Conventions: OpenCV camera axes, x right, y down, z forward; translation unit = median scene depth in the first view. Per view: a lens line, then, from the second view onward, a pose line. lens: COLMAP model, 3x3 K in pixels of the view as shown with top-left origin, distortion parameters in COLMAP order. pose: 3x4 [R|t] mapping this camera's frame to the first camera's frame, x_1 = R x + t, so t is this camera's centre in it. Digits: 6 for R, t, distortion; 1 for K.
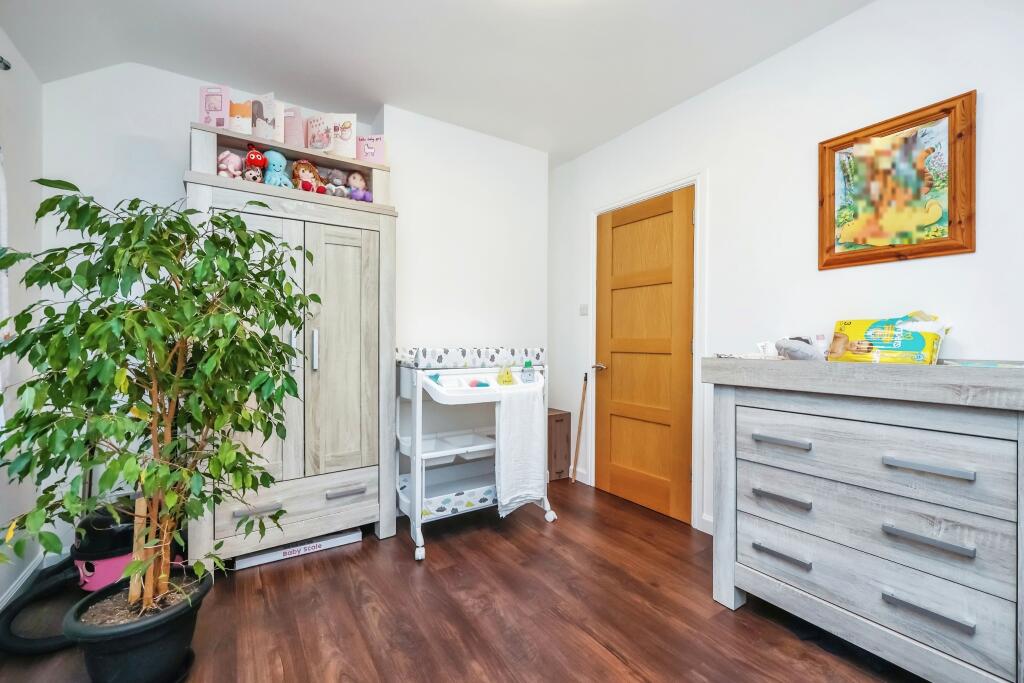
lens RADIAL K [[425.0, 0, 514.3], [0, 425.0, 341.1], [0, 0, 1]] dist [0.000321, -0.000105]
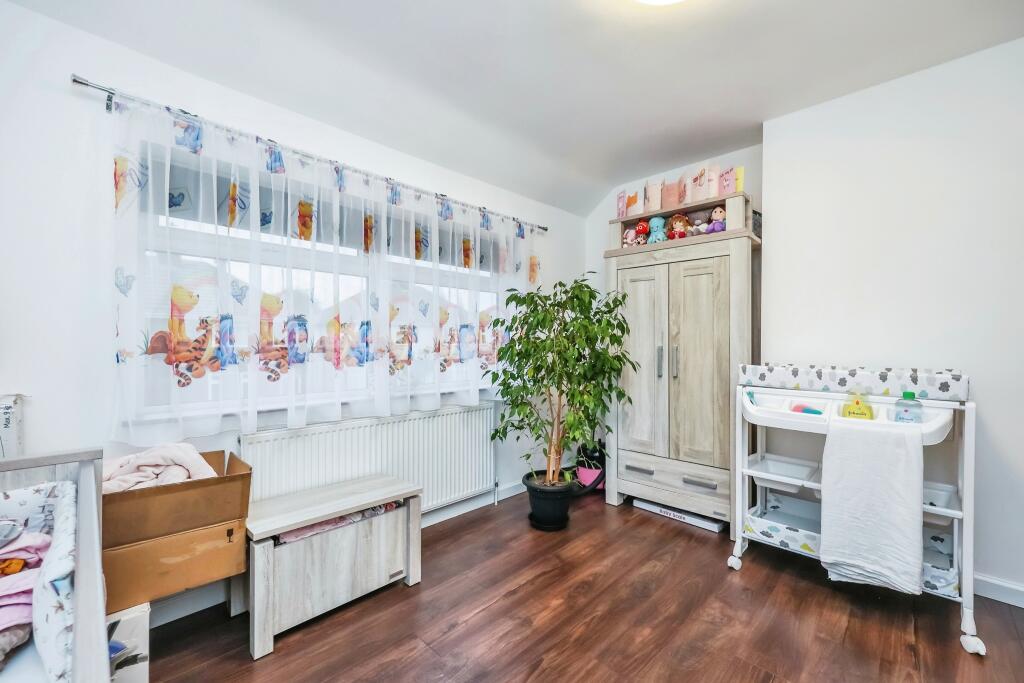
lens RADIAL K [[425.0, 0, 514.3], [0, 425.0, 341.1], [0, 0, 1]] dist [0.000321, -0.000105]
pose [[0.205746, -0.000153, -0.978605, 0.659257], [-0.006644, 0.999977, -0.001553, -0.034071], [0.978583, 0.006821, 0.205741, 0.248981]]
